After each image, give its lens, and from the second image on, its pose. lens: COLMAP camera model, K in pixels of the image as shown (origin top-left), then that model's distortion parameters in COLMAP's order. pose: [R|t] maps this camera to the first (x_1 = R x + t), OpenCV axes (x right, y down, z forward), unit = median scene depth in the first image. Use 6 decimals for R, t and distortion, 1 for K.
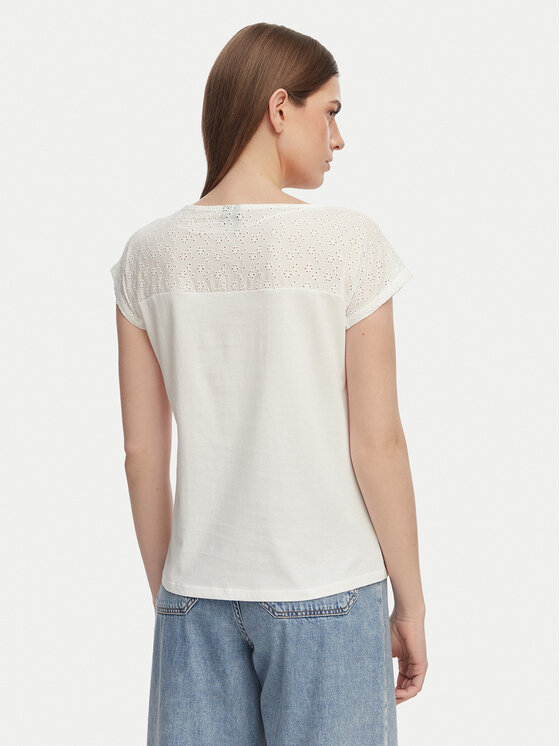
lens RADIAL K [[1158.2, 0, 280.0], [0, 1158.2, 373.0], [0, 0, 1]] dist [0.002490, -0.002192]
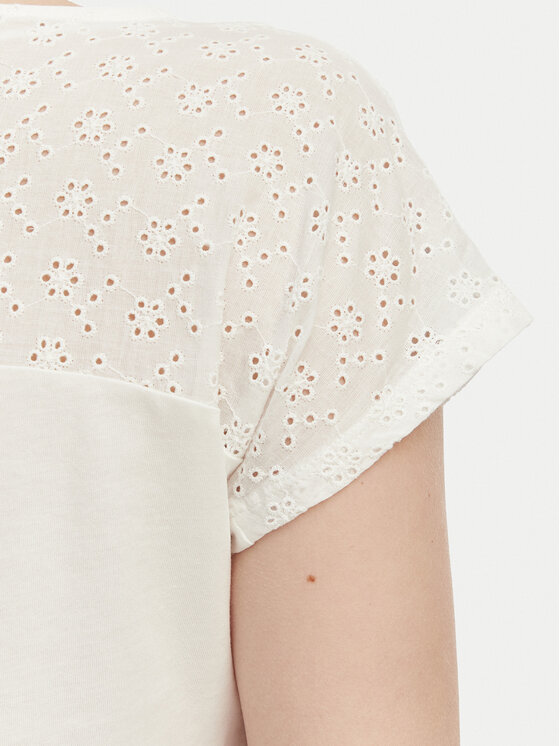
lens RADIAL K [[1634.1, 0, 280.0], [0, 1634.1, 373.0], [0, 0, 1]] dist [0.330062, 0.138390]
pose [[0.999868, 0.011504, -0.011516, 0.069514], [-0.012126, 0.998388, -0.055452, -0.055120], [0.010860, 0.055584, 0.998395, 0.683971]]
